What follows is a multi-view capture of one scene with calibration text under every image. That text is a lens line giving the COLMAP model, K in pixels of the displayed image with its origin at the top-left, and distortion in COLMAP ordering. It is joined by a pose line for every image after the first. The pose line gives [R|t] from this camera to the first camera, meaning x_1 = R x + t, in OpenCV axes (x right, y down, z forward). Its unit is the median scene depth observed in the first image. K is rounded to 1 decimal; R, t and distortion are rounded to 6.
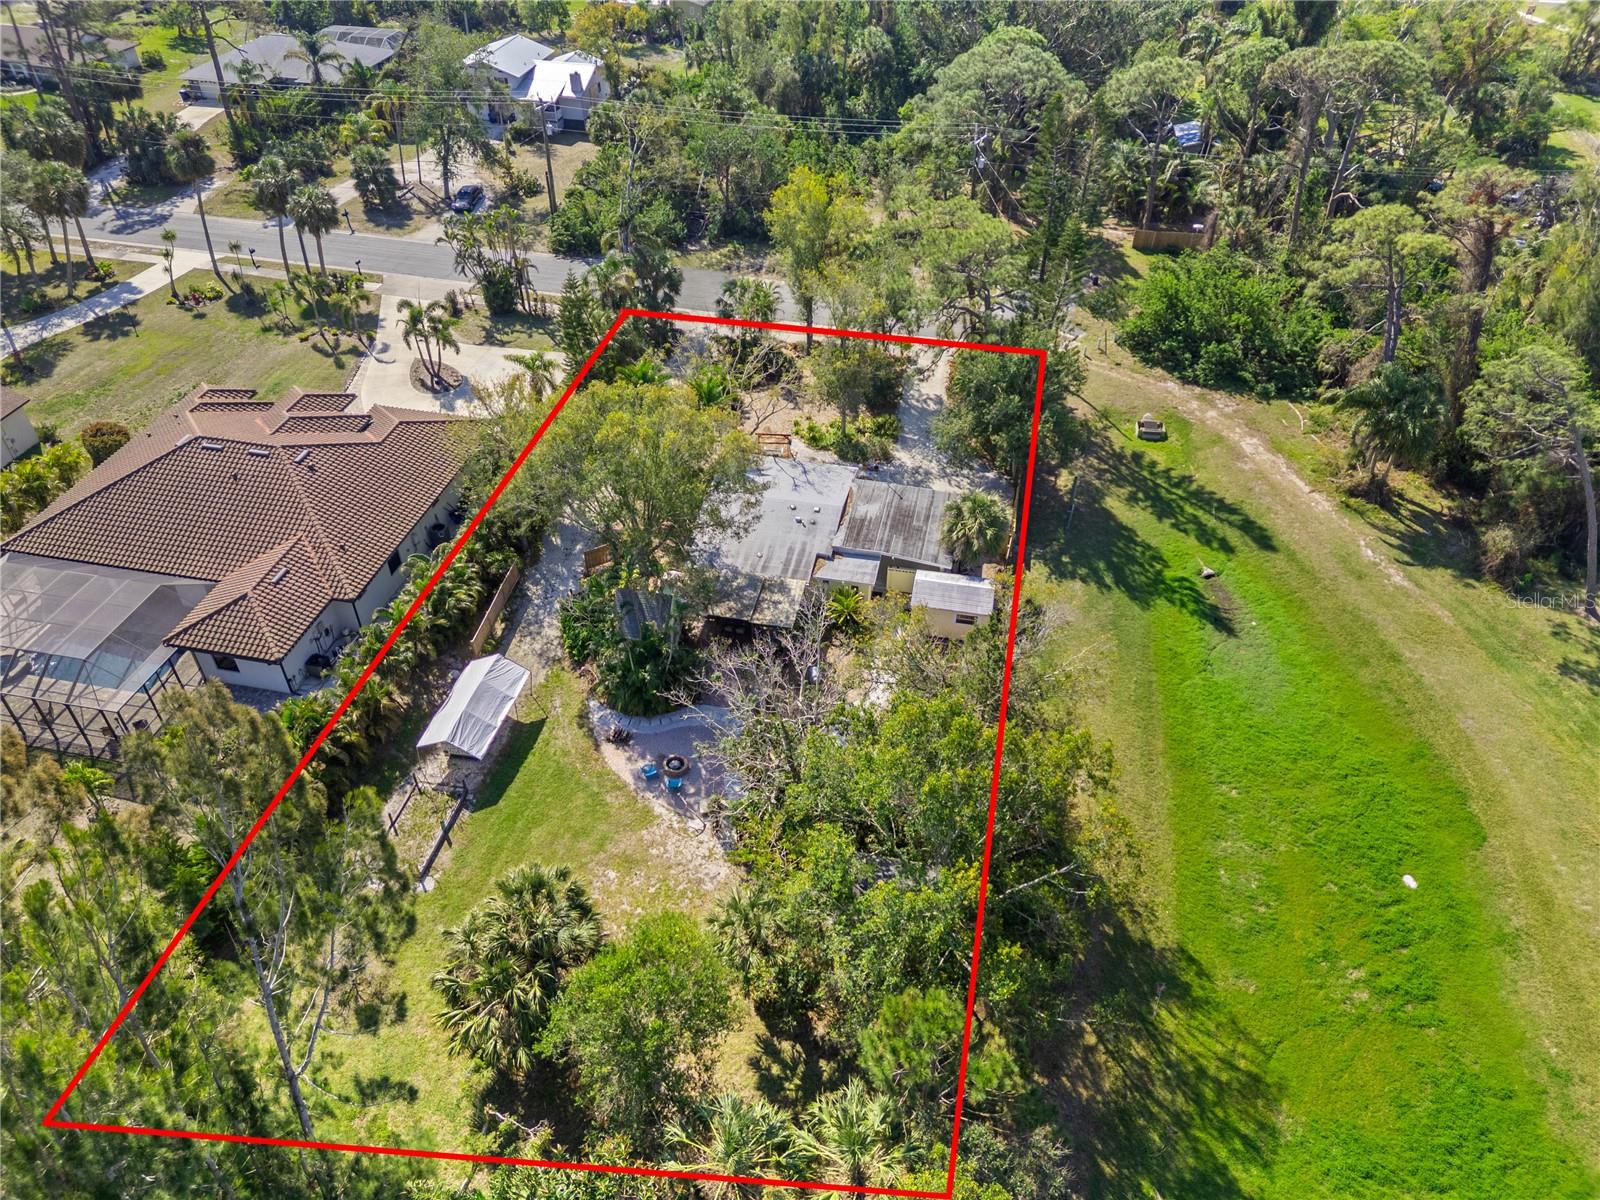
lens RADIAL K [[1110.1, 0, 797.6], [0, 1110.1, 604.9], [0, 0, 1]] dist [0.097454, -0.102739]
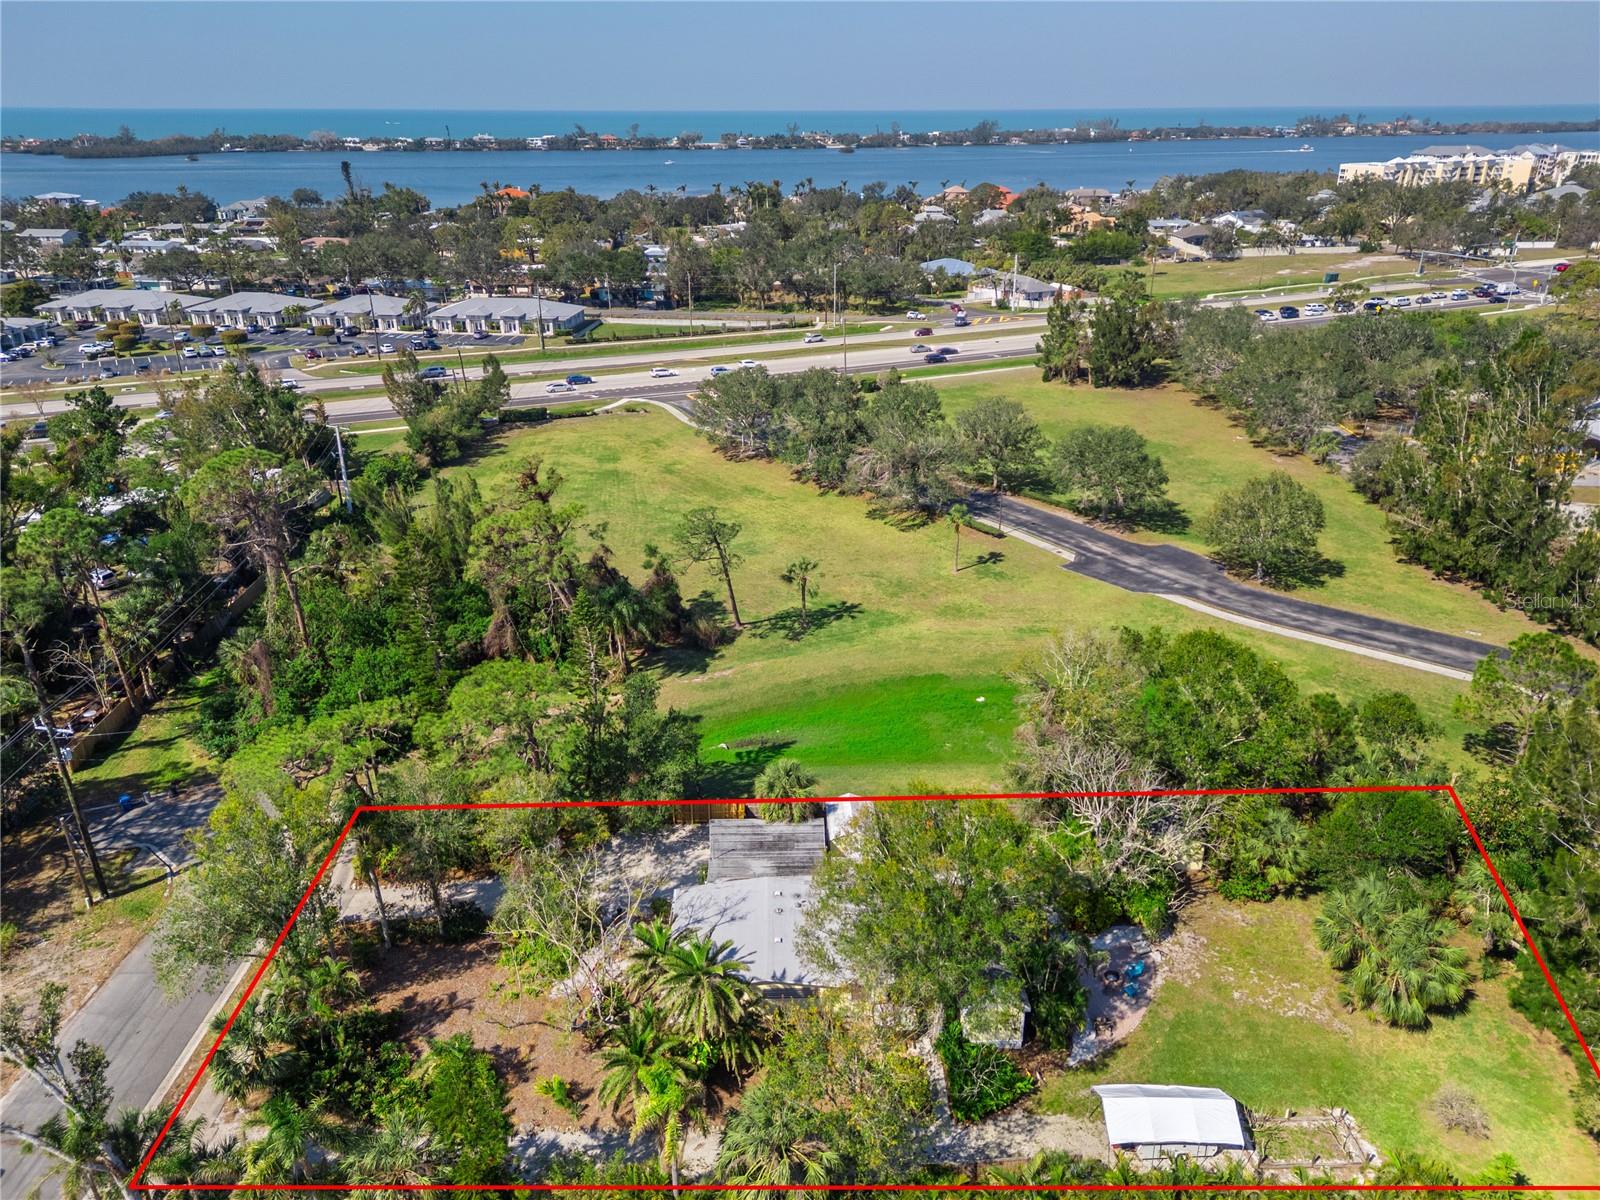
lens RADIAL K [[1110.1, 0, 797.6], [0, 1110.1, 604.9], [0, 0, 1]] dist [0.097454, -0.102739]
pose [[-0.218886, -0.397208, 0.891243, -0.766595], [0.630614, 0.639419, 0.439852, -0.676285], [-0.744590, 0.658308, 0.110525, 0.731649]]
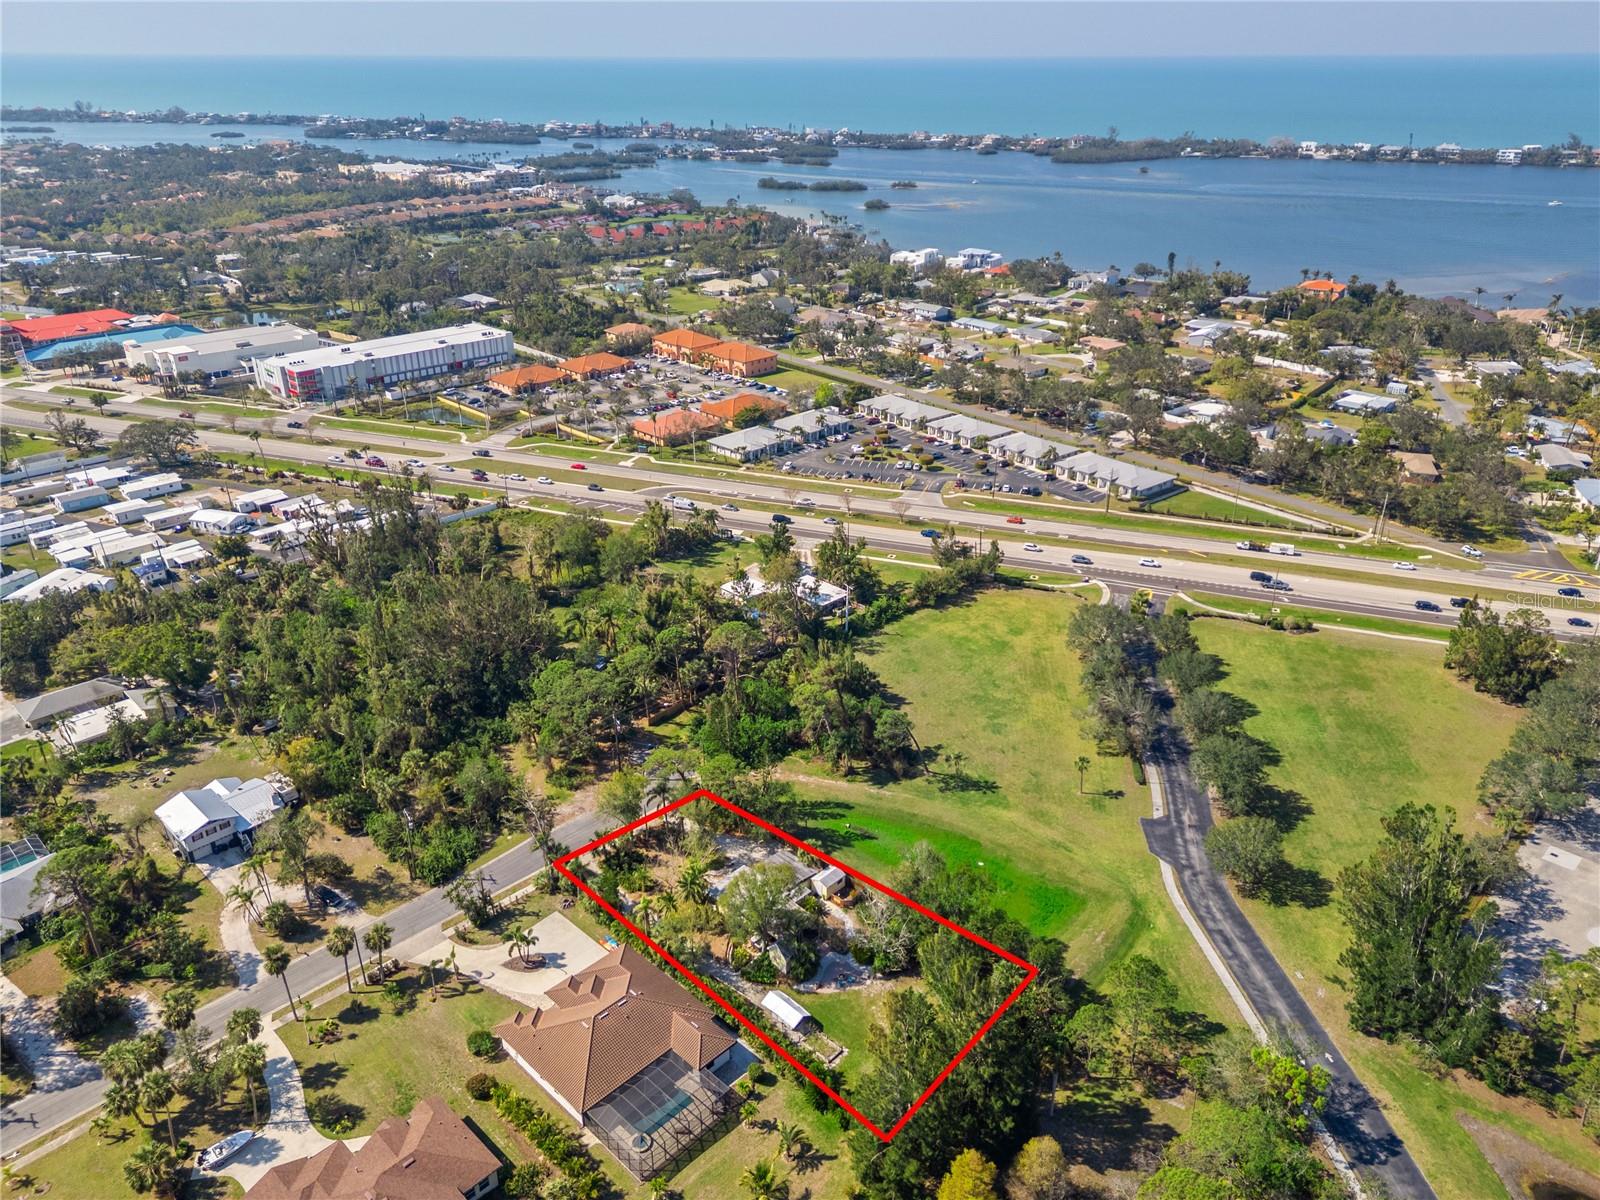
lens RADIAL K [[1110.1, 0, 797.6], [0, 1110.1, 604.9], [0, 0, 1]] dist [0.097454, -0.102739]
pose [[0.526301, -0.365003, 0.767971, -1.681970], [0.548914, 0.835616, 0.020975, -0.633778], [-0.649385, 0.410511, 0.640141, -0.944978]]
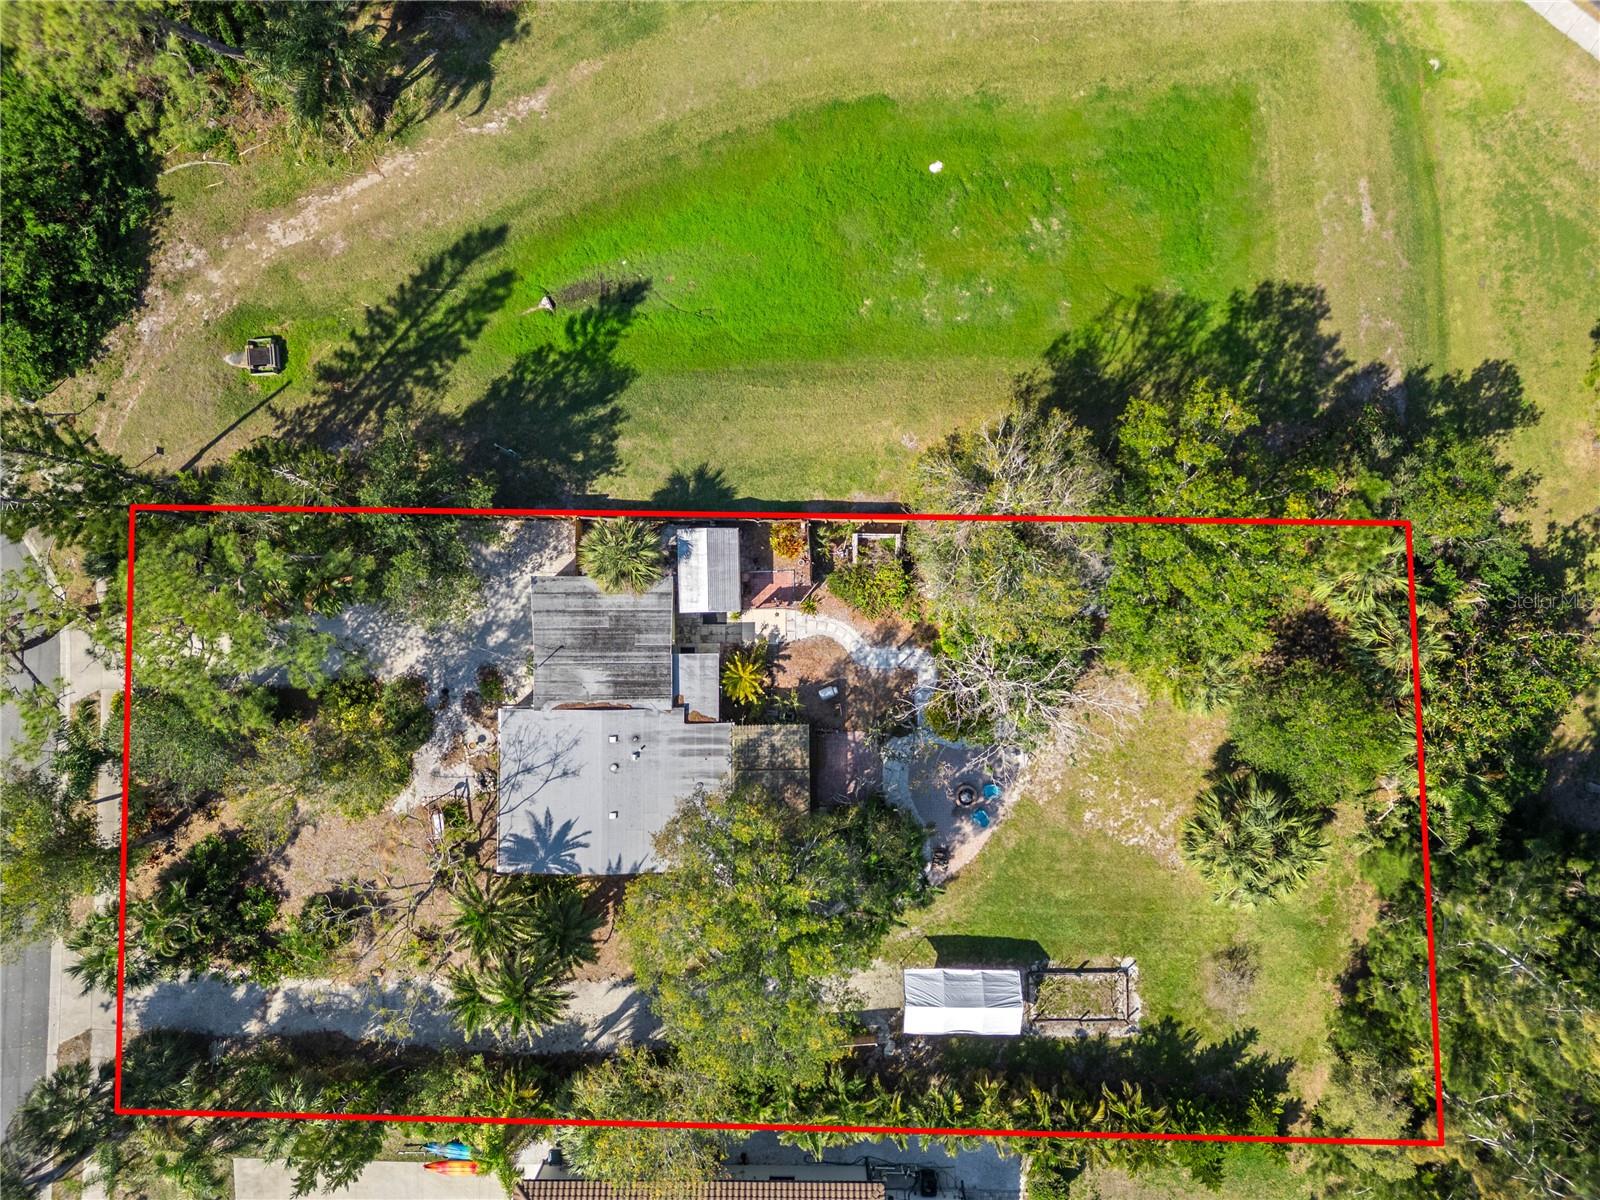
lens RADIAL K [[1110.1, 0, 797.6], [0, 1110.1, 604.9], [0, 0, 1]] dist [0.097454, -0.102739]
pose [[-0.207958, -0.978102, 0.008364, 0.083937], [0.643109, -0.130281, 0.754611, -0.647506], [-0.736997, 0.162306, 0.656119, 0.317540]]
